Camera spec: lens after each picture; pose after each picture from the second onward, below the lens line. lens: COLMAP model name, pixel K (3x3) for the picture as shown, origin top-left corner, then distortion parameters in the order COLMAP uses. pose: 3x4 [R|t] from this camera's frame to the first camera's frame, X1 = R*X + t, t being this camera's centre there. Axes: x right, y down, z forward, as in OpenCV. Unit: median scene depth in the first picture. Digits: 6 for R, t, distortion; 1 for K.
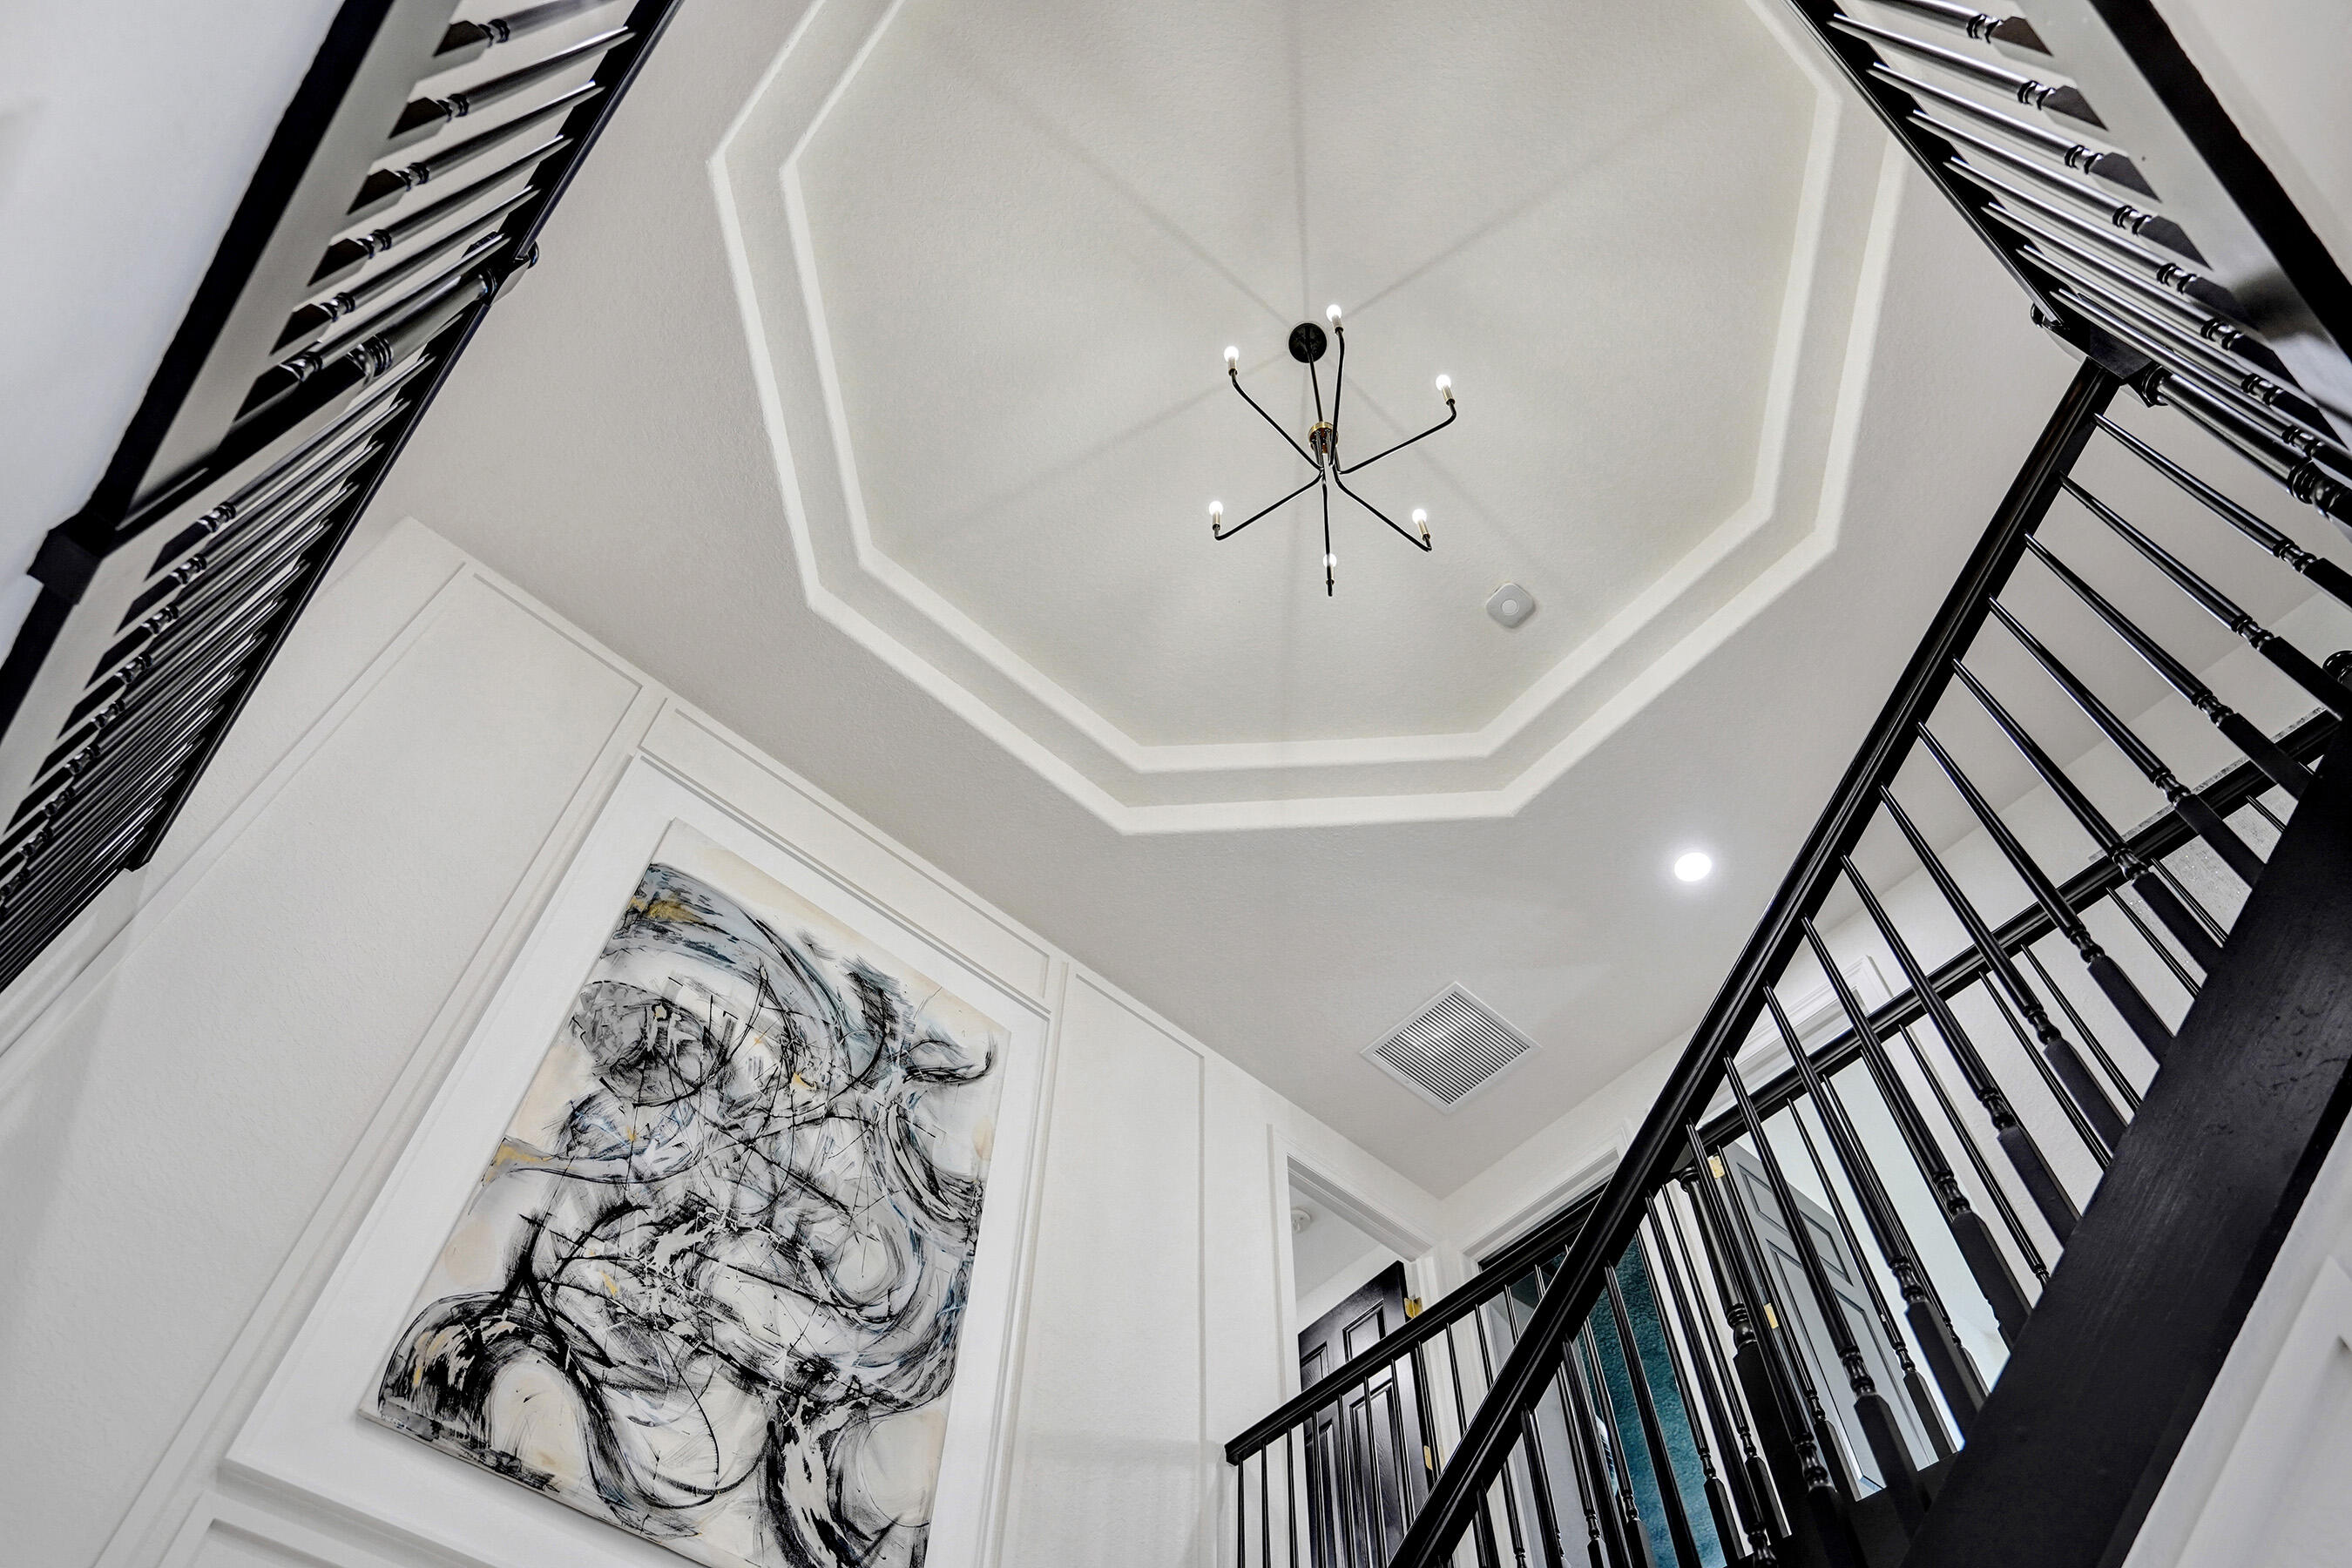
lens RADIAL K [[1533.5, 0, 1176.0], [0, 1533.5, 784.0], [0, 0, 1]] dist [-0.001136, 0.000982]
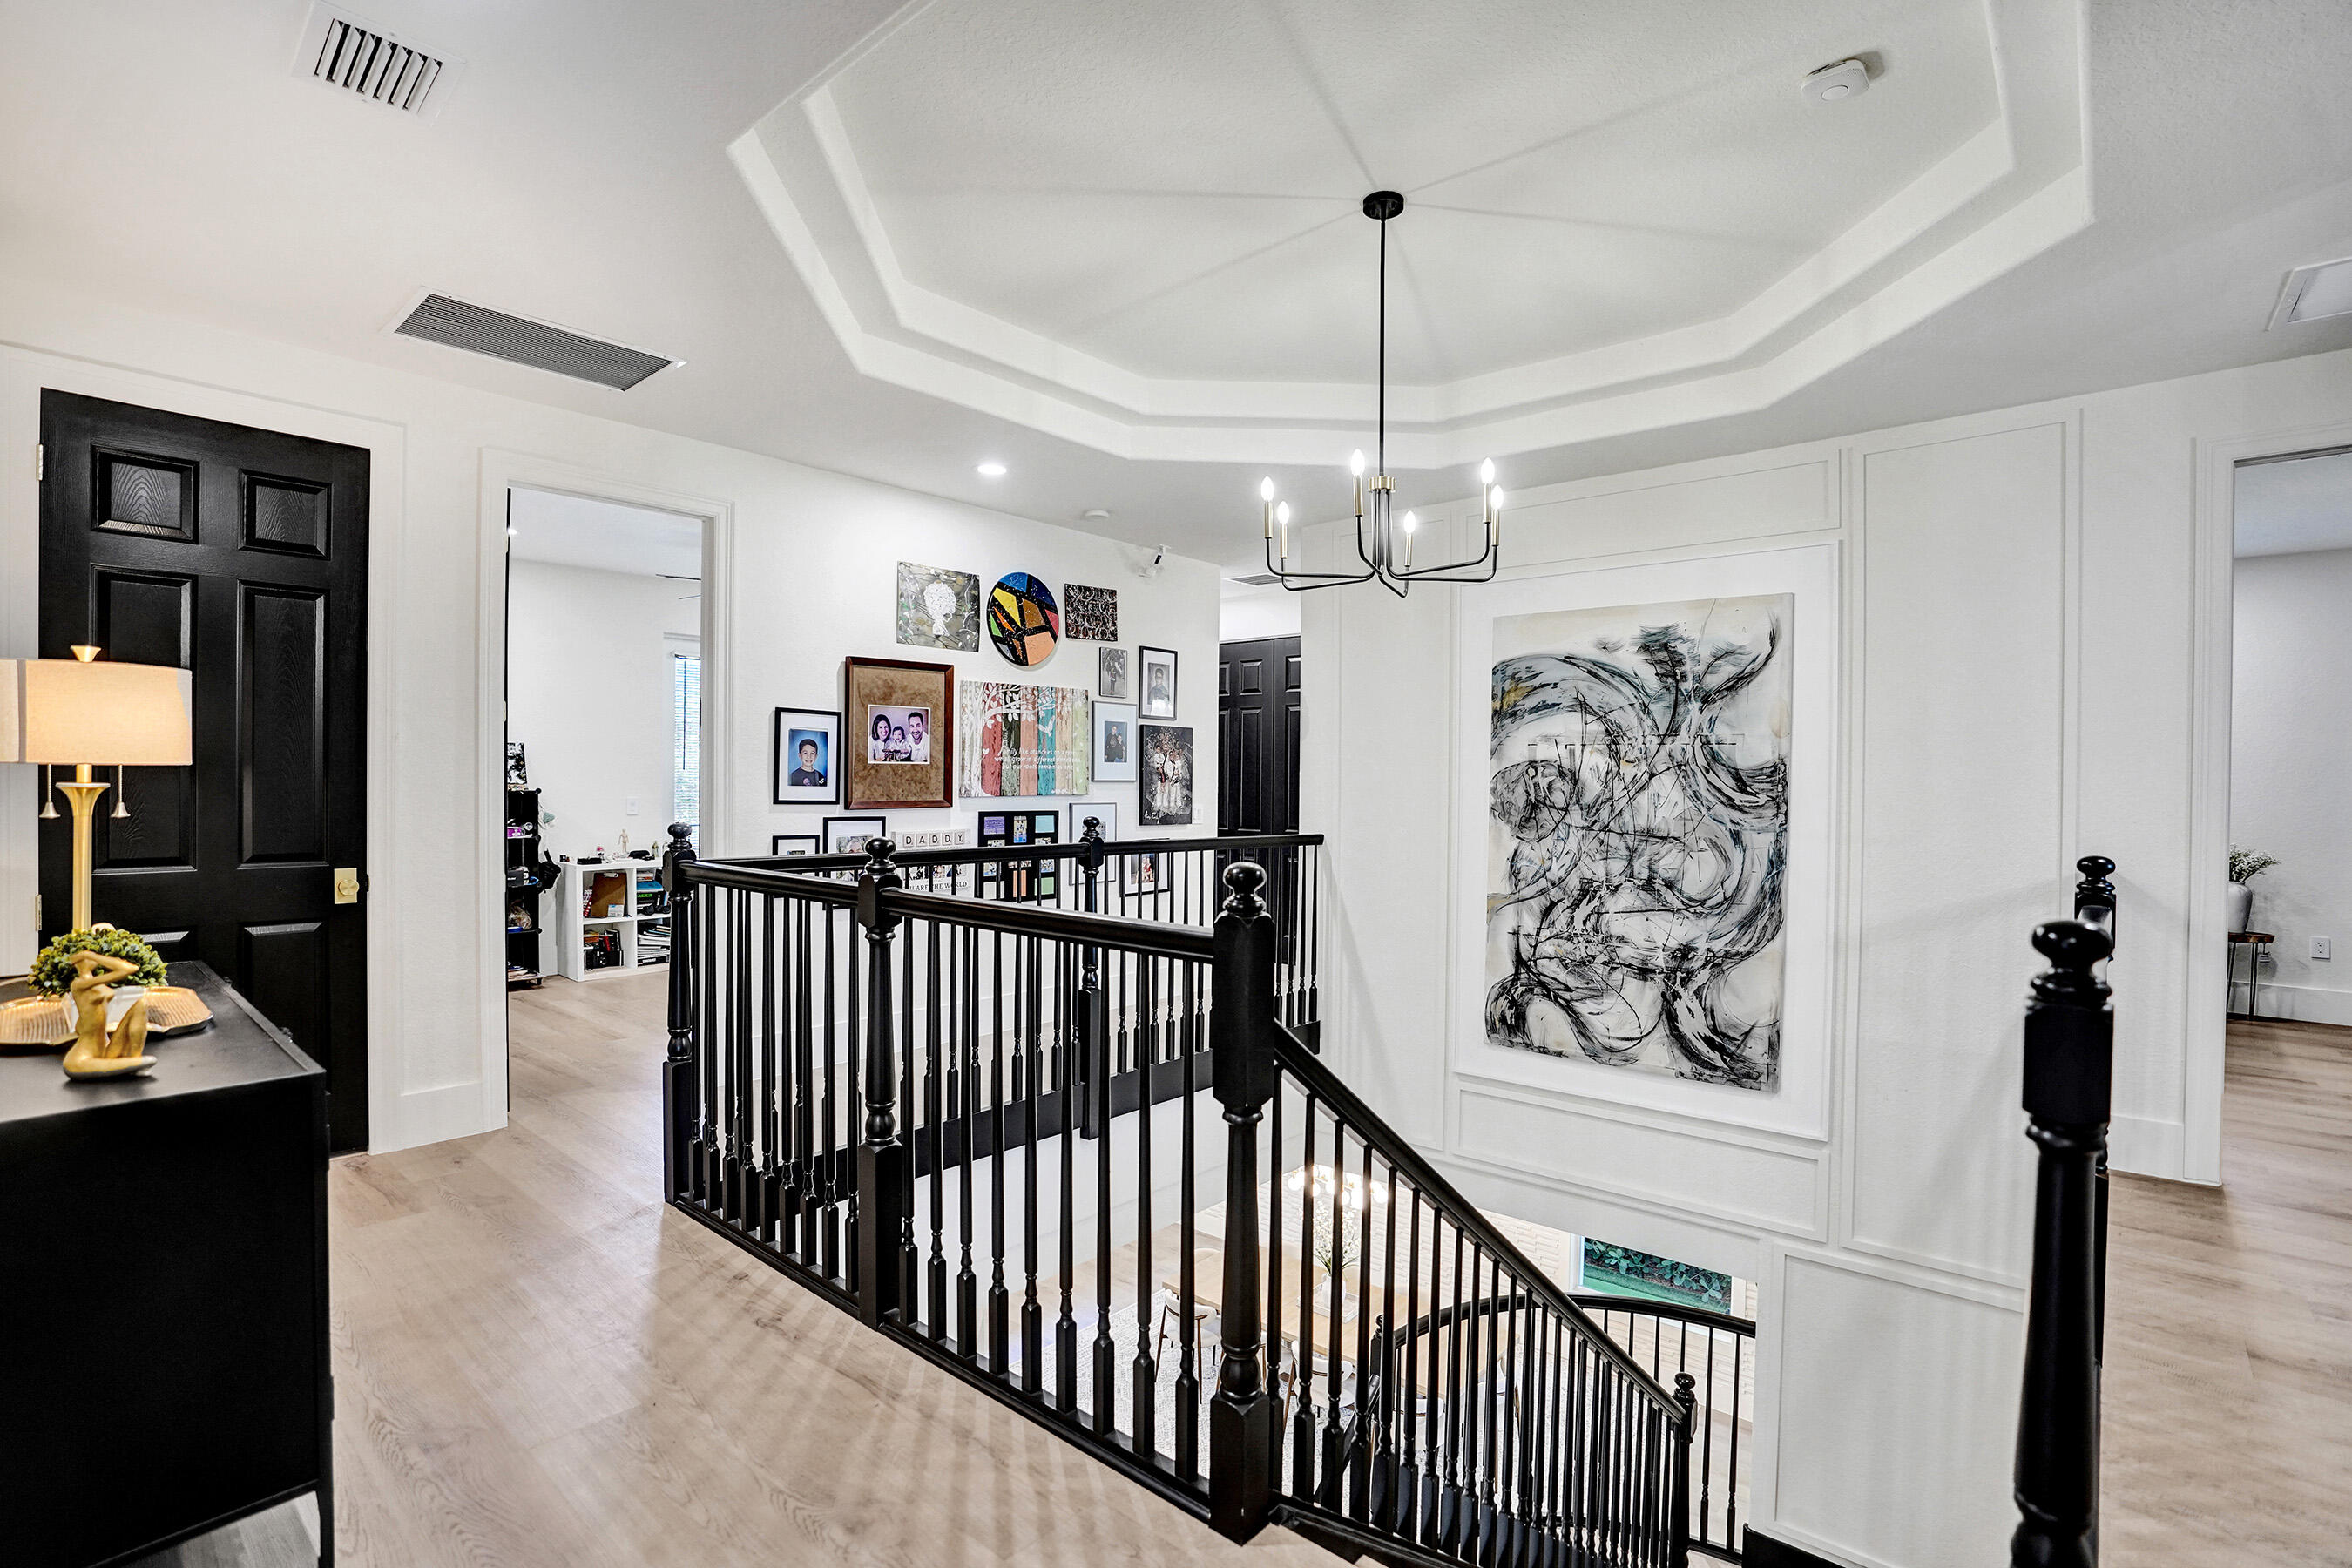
lens RADIAL K [[1090.4, 0, 1172.1], [0, 1090.4, 781.5], [0, 0, 1]] dist [-0.070534, 0.027082]
pose [[0.125076, -0.008354, -0.992112, 0.886298], [0.826404, 0.554213, 0.099518, -0.324814], [0.549010, -0.832333, 0.076222, 0.720089]]
